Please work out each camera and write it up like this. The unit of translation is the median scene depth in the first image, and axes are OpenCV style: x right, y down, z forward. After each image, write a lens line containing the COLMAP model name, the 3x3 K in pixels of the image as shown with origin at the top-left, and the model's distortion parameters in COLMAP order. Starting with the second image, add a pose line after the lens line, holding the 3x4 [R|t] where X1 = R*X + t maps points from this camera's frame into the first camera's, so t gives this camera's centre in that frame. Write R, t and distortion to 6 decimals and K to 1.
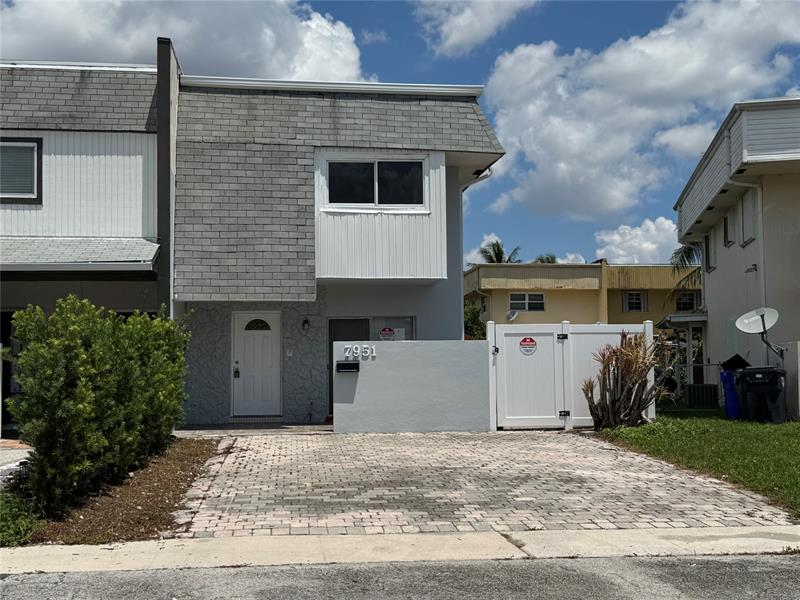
lens RADIAL K [[1011.7, 0, 400.2], [0, 1011.7, 302.1], [0, 0, 1]] dist [0.149272, 0.000000]
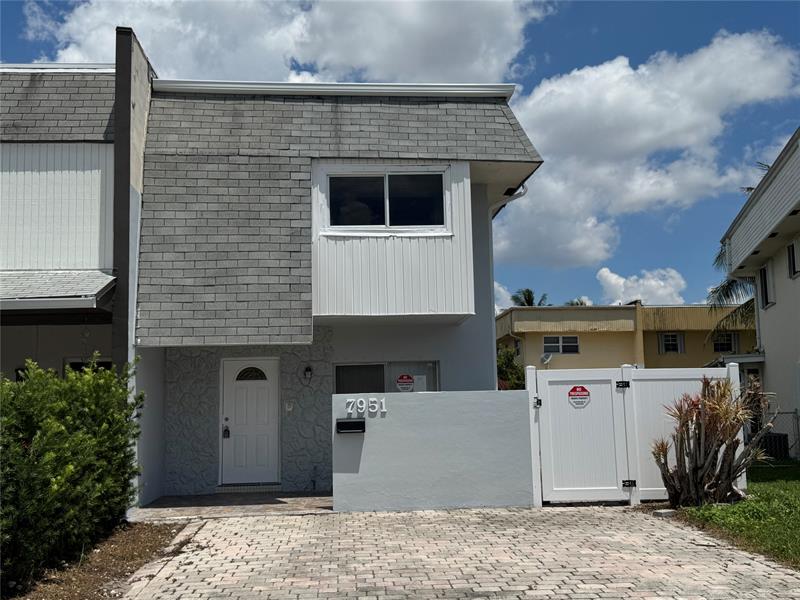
lens RADIAL K [[903.0, 0, 400.0], [0, 903.0, 300.9], [0, 0, 1]] dist [0.112795, 0.000000]
pose [[0.998895, -0.017719, -0.043518, 0.017941], [0.015402, 0.998475, -0.053021, 0.003861], [0.044391, 0.052292, 0.997645, 0.270997]]
